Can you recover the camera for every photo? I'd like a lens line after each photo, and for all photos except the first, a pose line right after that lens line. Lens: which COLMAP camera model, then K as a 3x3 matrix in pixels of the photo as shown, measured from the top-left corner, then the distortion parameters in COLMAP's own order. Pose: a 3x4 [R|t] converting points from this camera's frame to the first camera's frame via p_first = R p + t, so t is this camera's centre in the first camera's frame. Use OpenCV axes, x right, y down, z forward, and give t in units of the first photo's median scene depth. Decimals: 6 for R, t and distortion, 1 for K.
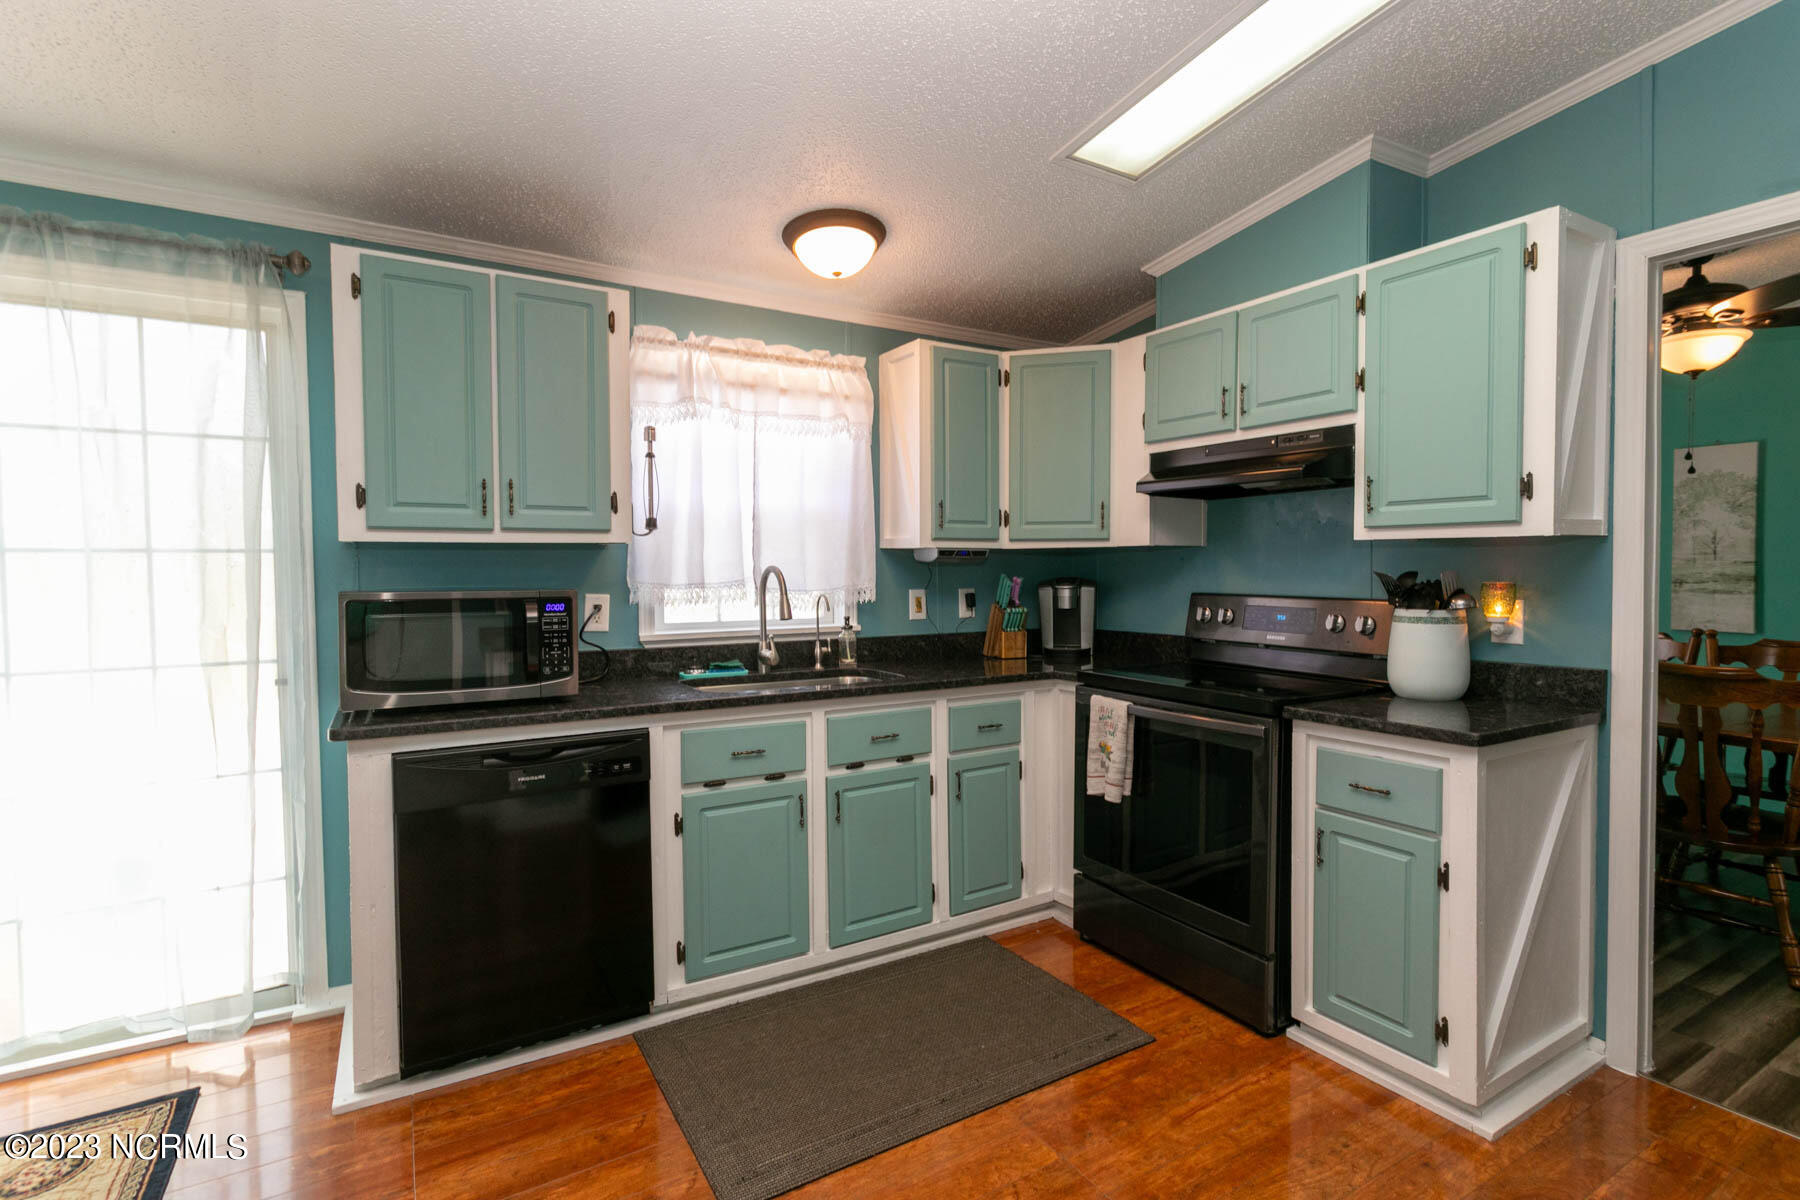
lens RADIAL K [[845.9, 0, 897.3], [0, 845.9, 595.1], [0, 0, 1]] dist [0.004245, -0.002397]
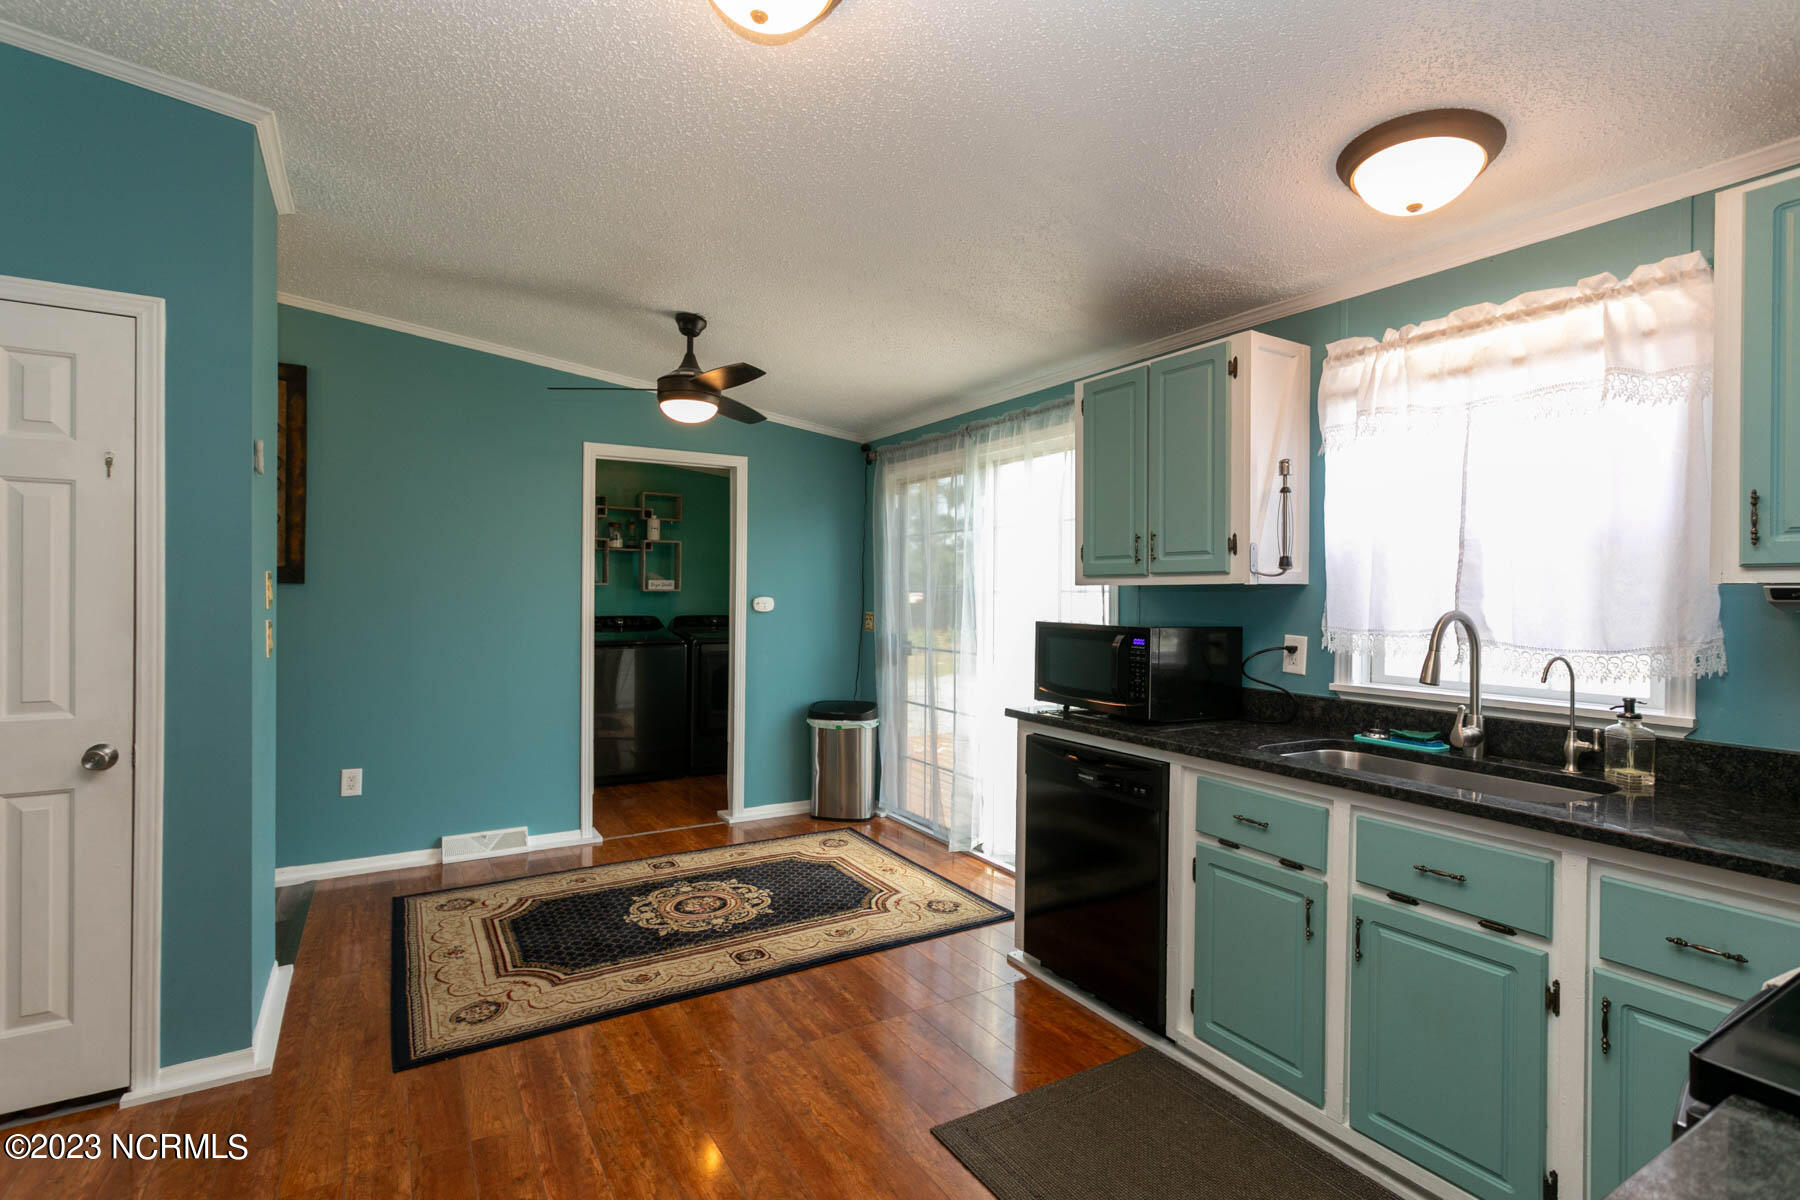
lens RADIAL K [[845.9, 0, 901.7], [0, 845.9, 594.5], [0, 0, 1]] dist [0.004245, -0.002397]
pose [[0.009949, 0.007598, -0.999922, 0.606334], [-0.038329, 0.999239, 0.007212, -0.037157], [0.999216, 0.038254, 0.010233, 0.532259]]
